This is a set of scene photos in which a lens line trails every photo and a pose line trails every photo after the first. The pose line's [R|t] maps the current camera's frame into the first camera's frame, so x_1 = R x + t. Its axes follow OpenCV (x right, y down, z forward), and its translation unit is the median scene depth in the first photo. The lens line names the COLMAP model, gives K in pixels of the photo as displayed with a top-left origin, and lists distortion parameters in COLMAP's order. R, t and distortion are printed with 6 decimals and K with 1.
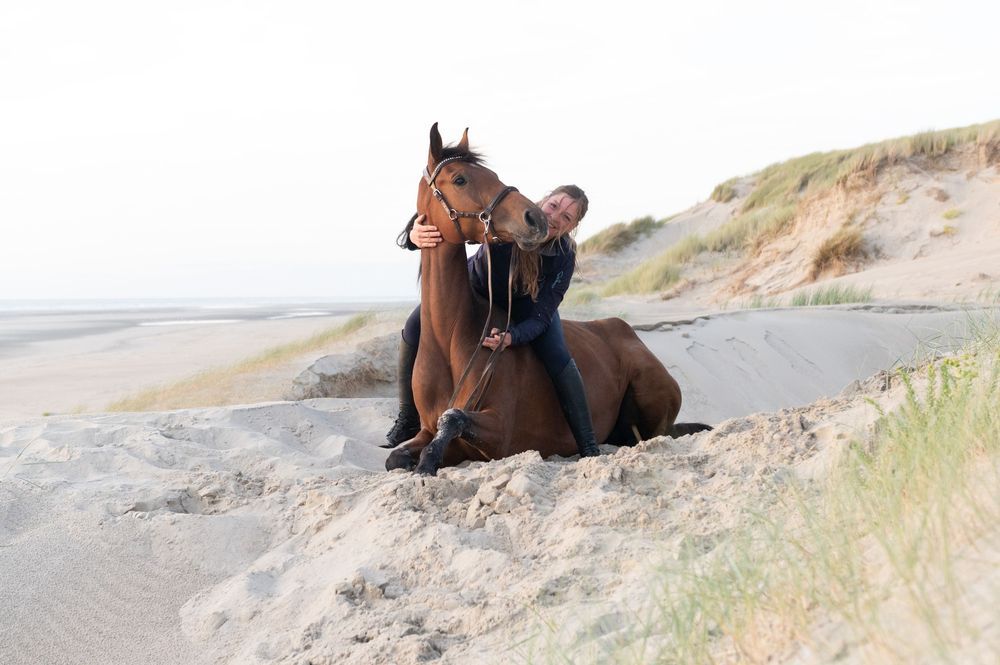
lens RADIAL K [[1687.3, 0, 500.0], [0, 1687.3, 332.5], [0, 0, 1]] dist [0.002253, -0.096150]
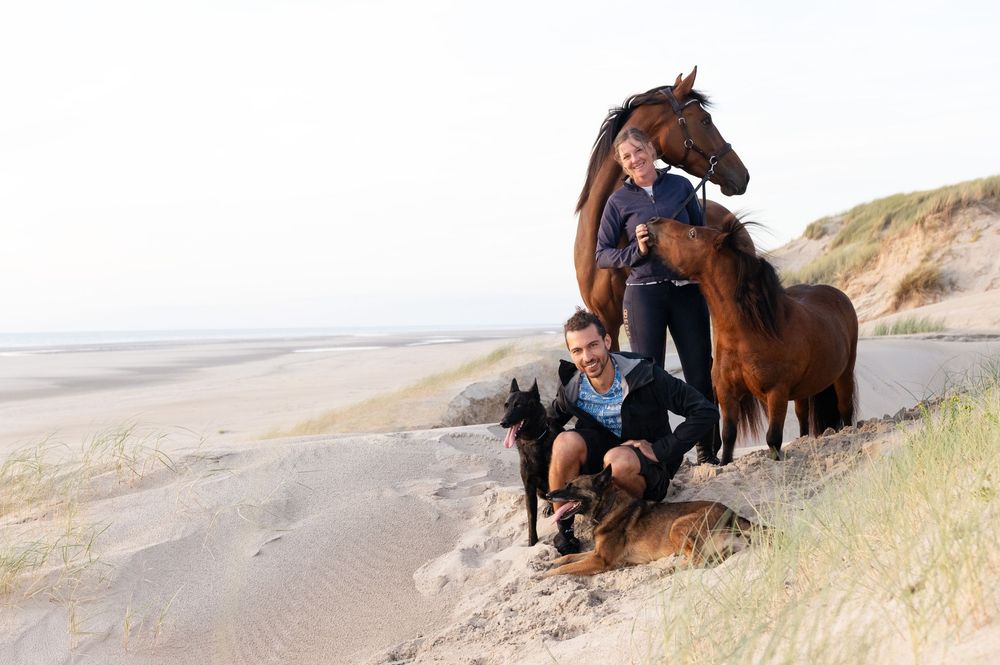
lens RADIAL K [[1687.3, 0, 500.0], [0, 1687.3, 332.5], [0, 0, 1]] dist [0.002253, -0.096150]
pose [[0.998218, -0.006857, -0.059271, -0.010905], [0.006413, 0.999950, -0.007684, -0.009400], [0.059321, 0.007291, 0.998212, -0.140047]]
